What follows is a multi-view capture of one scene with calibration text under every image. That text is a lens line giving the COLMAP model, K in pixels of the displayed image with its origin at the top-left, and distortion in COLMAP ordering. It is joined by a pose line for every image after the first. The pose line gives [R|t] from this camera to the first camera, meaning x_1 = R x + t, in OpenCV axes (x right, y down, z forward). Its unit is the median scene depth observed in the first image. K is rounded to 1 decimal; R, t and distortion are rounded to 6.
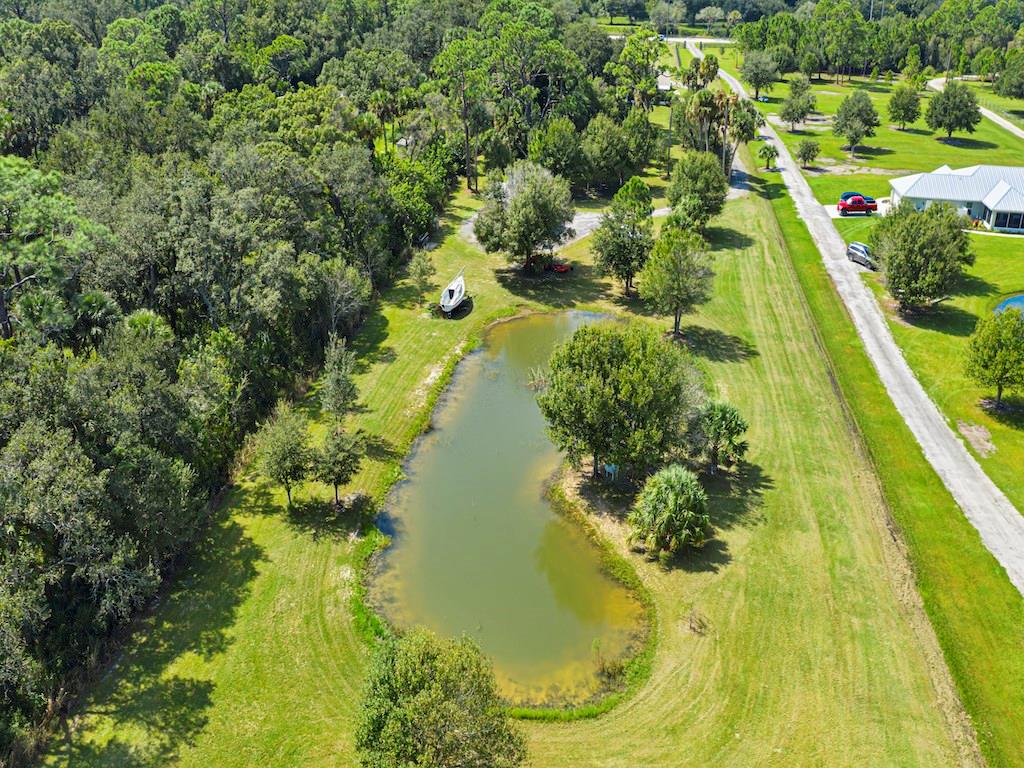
lens RADIAL K [[978.7, 0, 512.0], [0, 978.7, 384.0], [0, 0, 1]] dist [-0.018591, 0.006826]
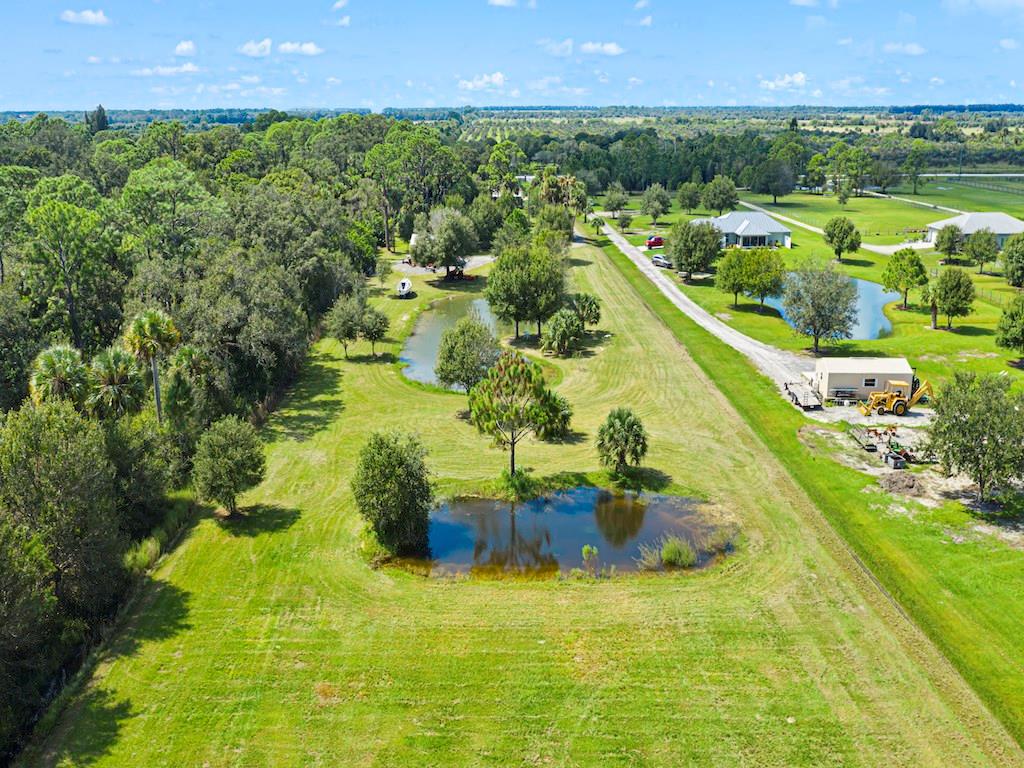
lens RADIAL K [[855.1, 0, 512.0], [0, 855.1, 384.0], [0, 0, 1]] dist [-0.023785, 0.005481]
pose [[0.987890, -0.050006, 0.146877, -0.066145], [0.066103, 0.992076, -0.106840, 0.145038], [-0.140370, 0.115255, 0.983368, -0.216063]]
